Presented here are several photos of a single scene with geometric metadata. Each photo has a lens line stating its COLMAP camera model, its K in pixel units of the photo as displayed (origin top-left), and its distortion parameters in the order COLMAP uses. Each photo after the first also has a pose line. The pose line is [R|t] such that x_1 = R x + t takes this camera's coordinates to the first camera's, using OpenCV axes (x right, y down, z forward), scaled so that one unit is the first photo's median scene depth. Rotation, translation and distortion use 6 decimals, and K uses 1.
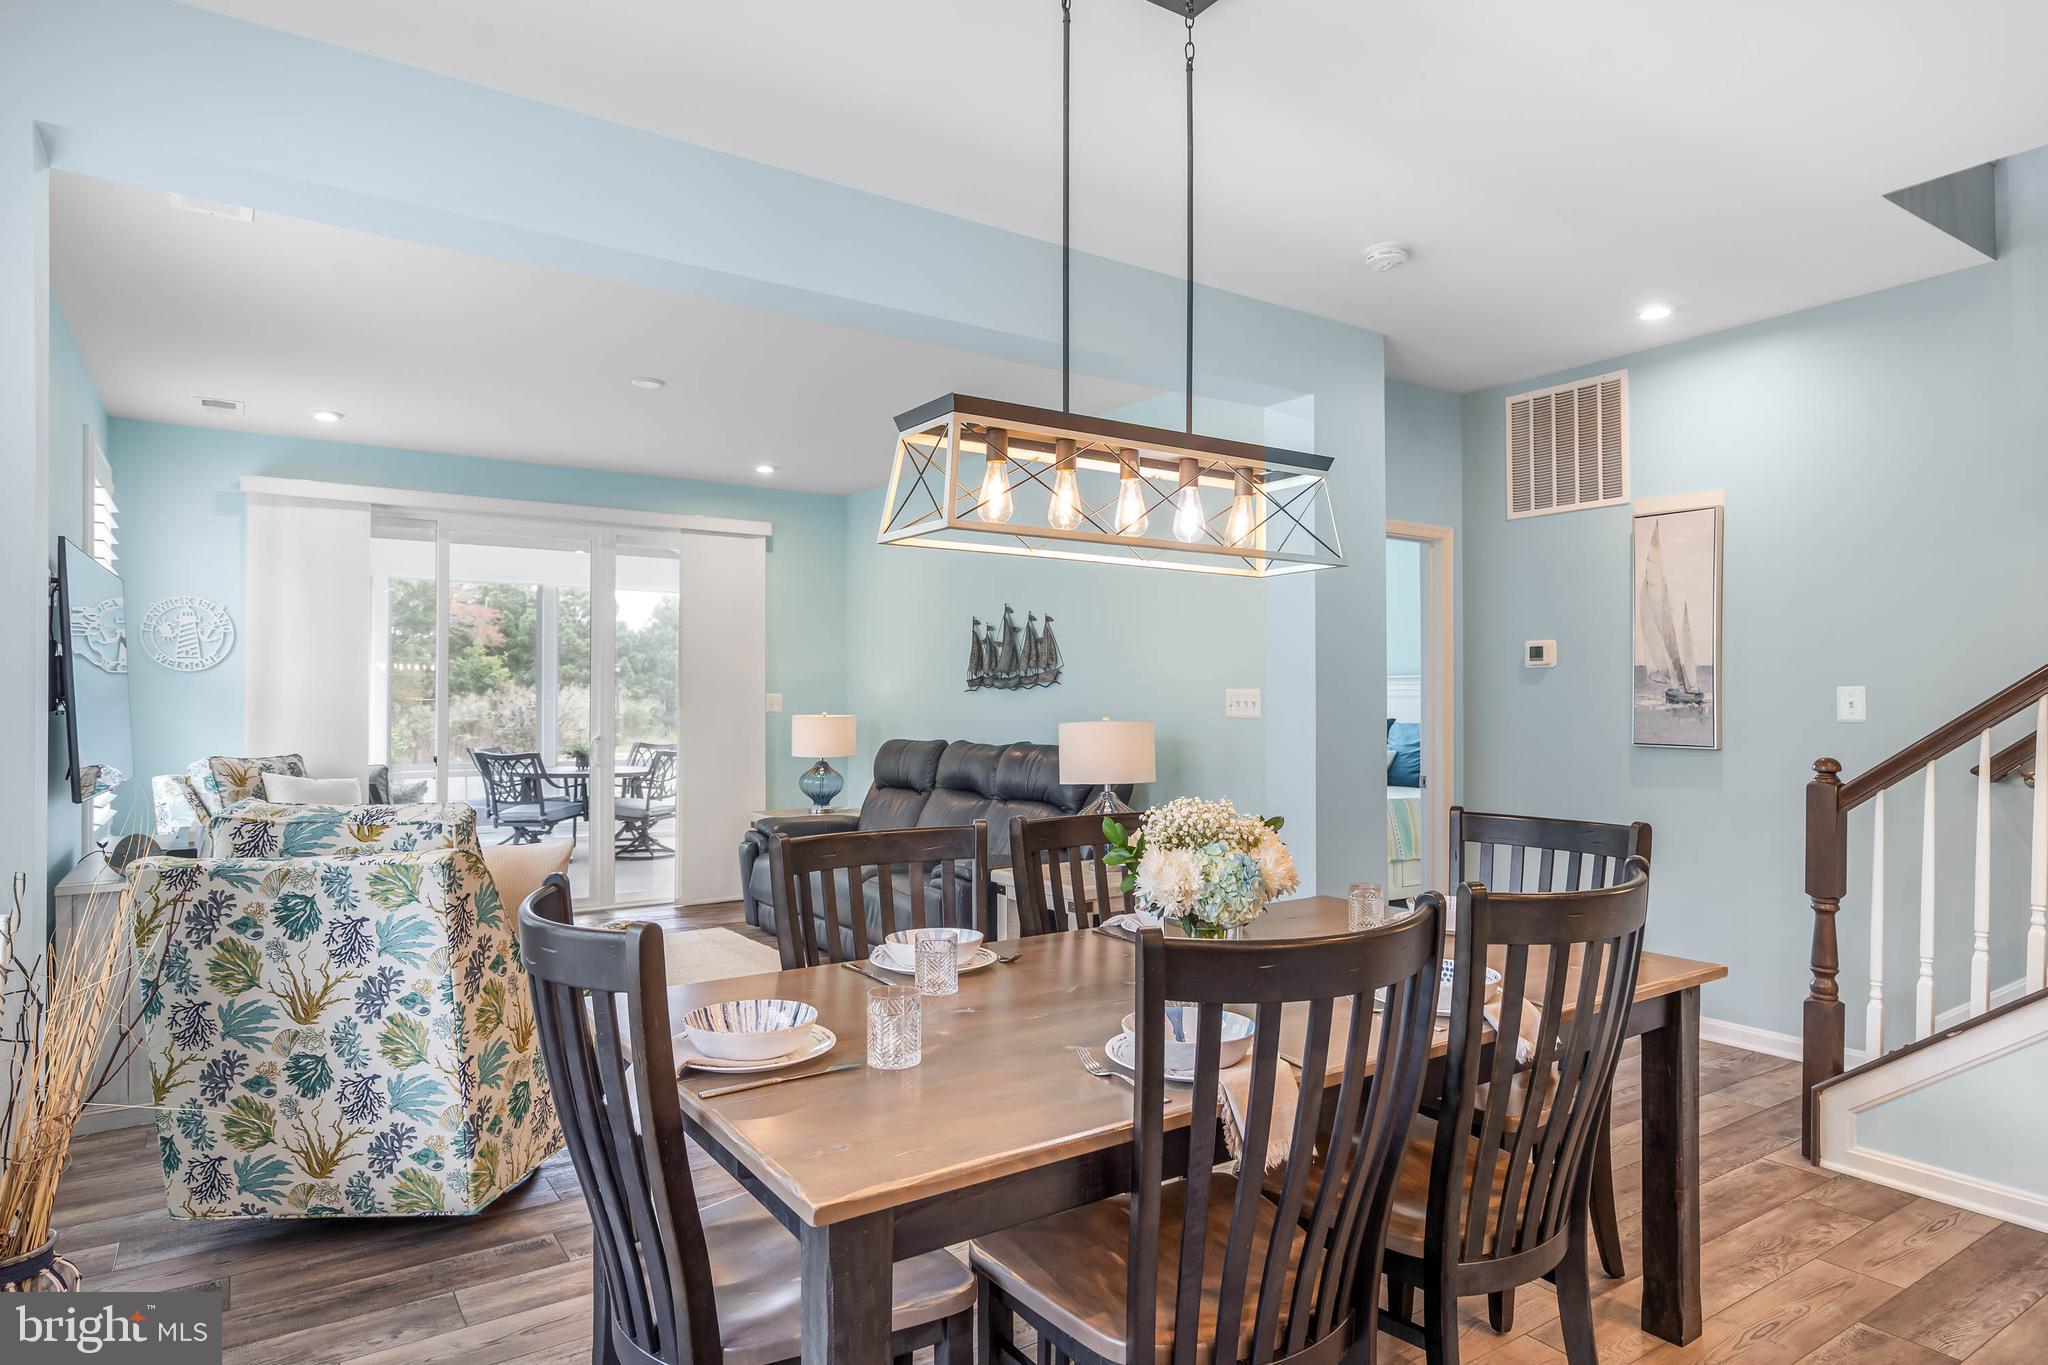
lens RADIAL K [[1173.5, 0, 1028.3], [0, 1173.5, 688.0], [0, 0, 1]] dist [0.003196, 0.000734]
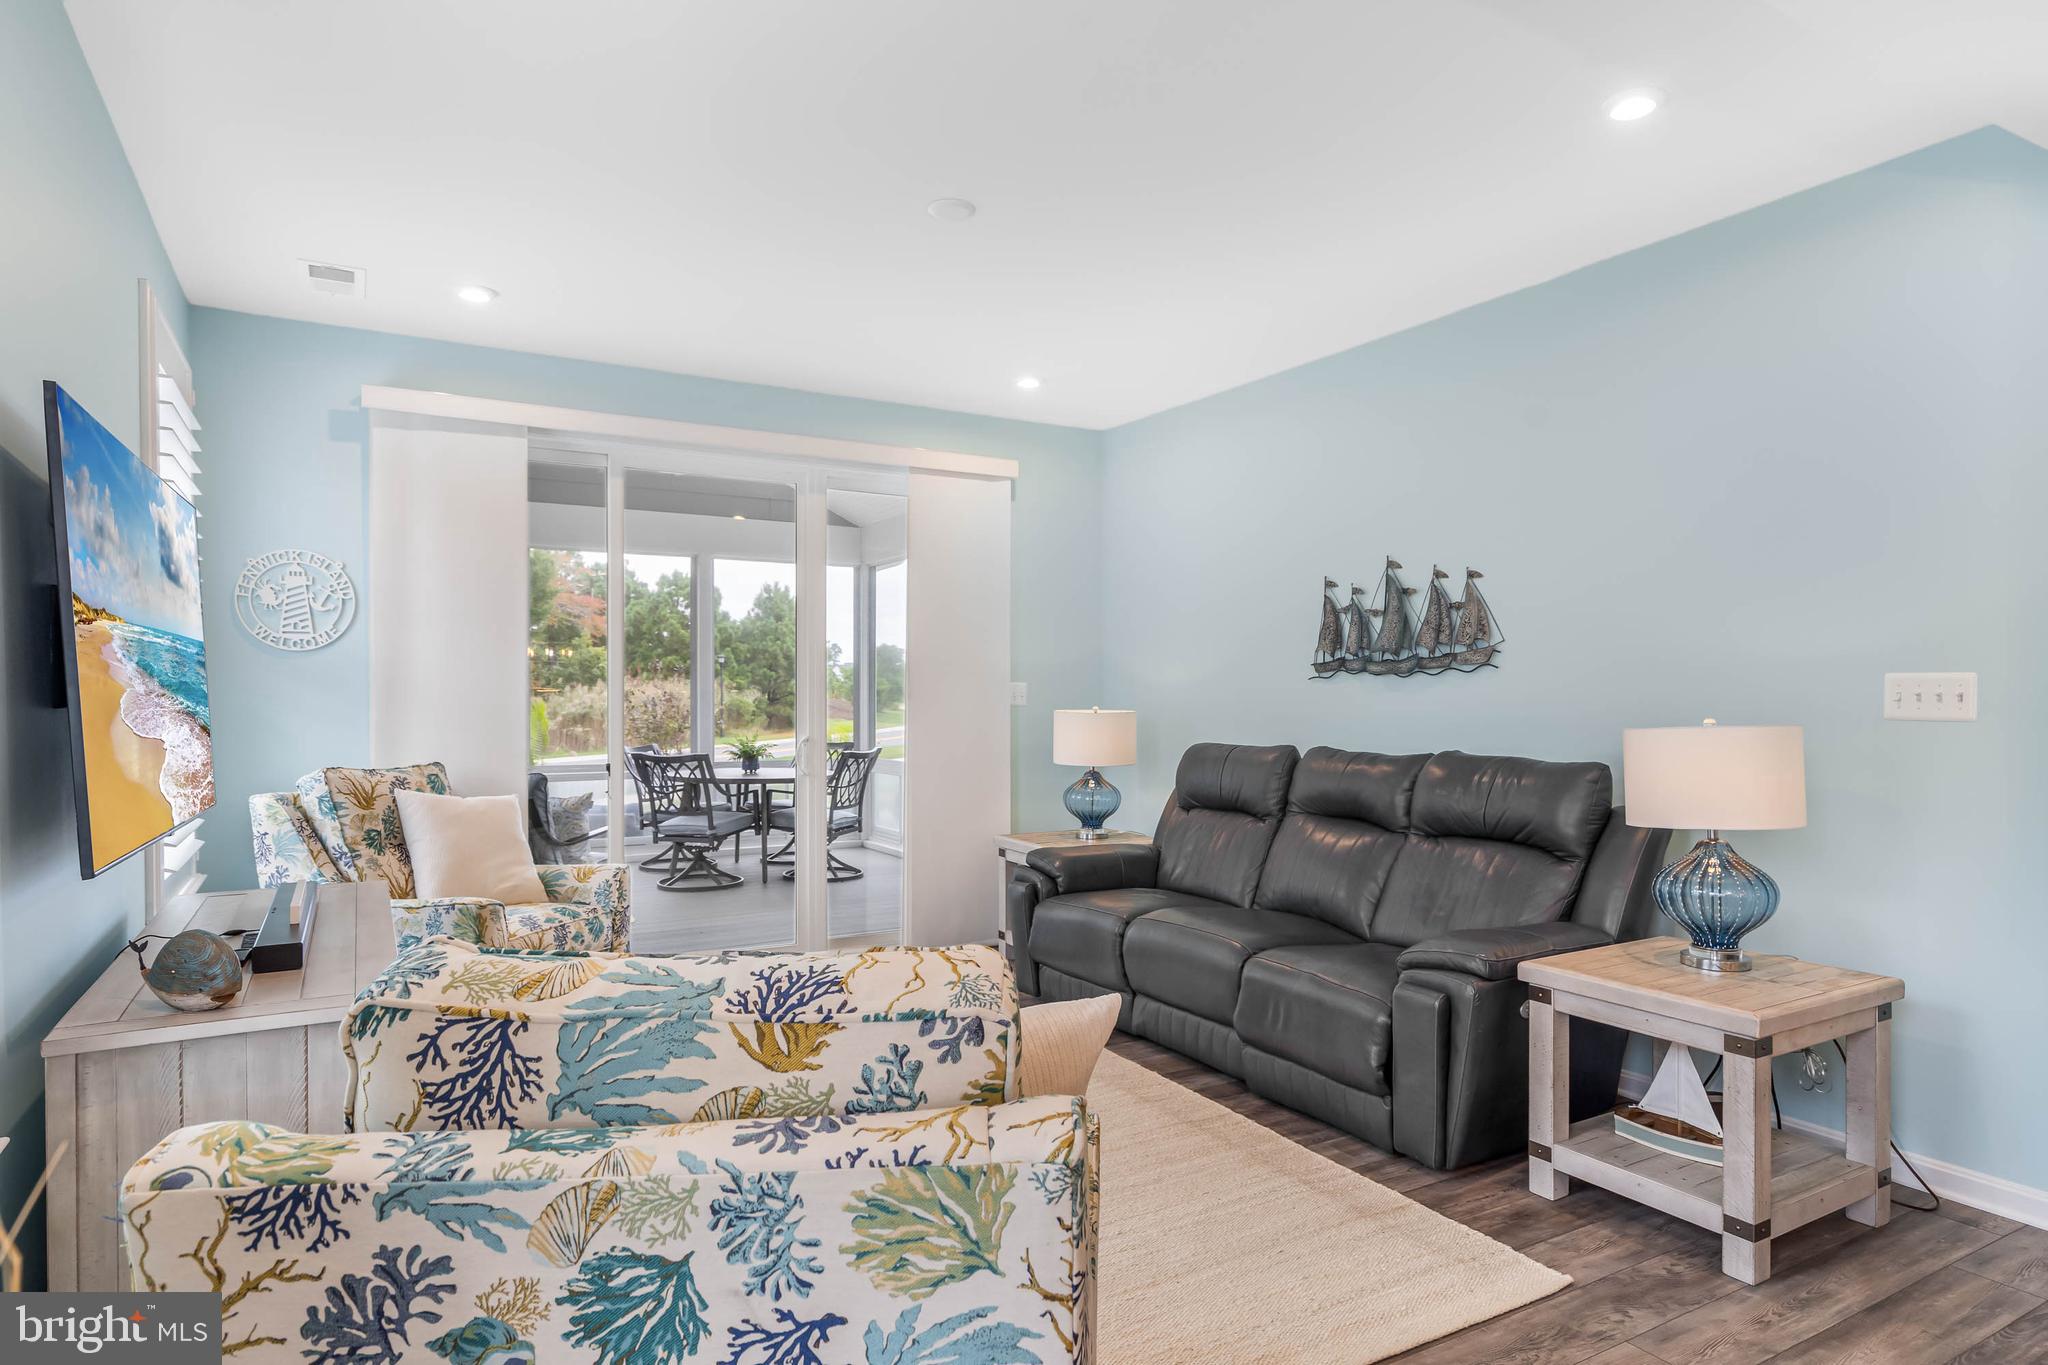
lens RADIAL K [[1165.5, 0, 1027.8], [0, 1165.5, 700.3], [0, 0, 1]] dist [0.002781, 0.000985]
pose [[0.997518, 0.001728, -0.070395, -0.207856], [-0.000473, 0.999841, 0.017838, 0.003785], [0.070415, -0.017760, 0.997360, 0.305078]]
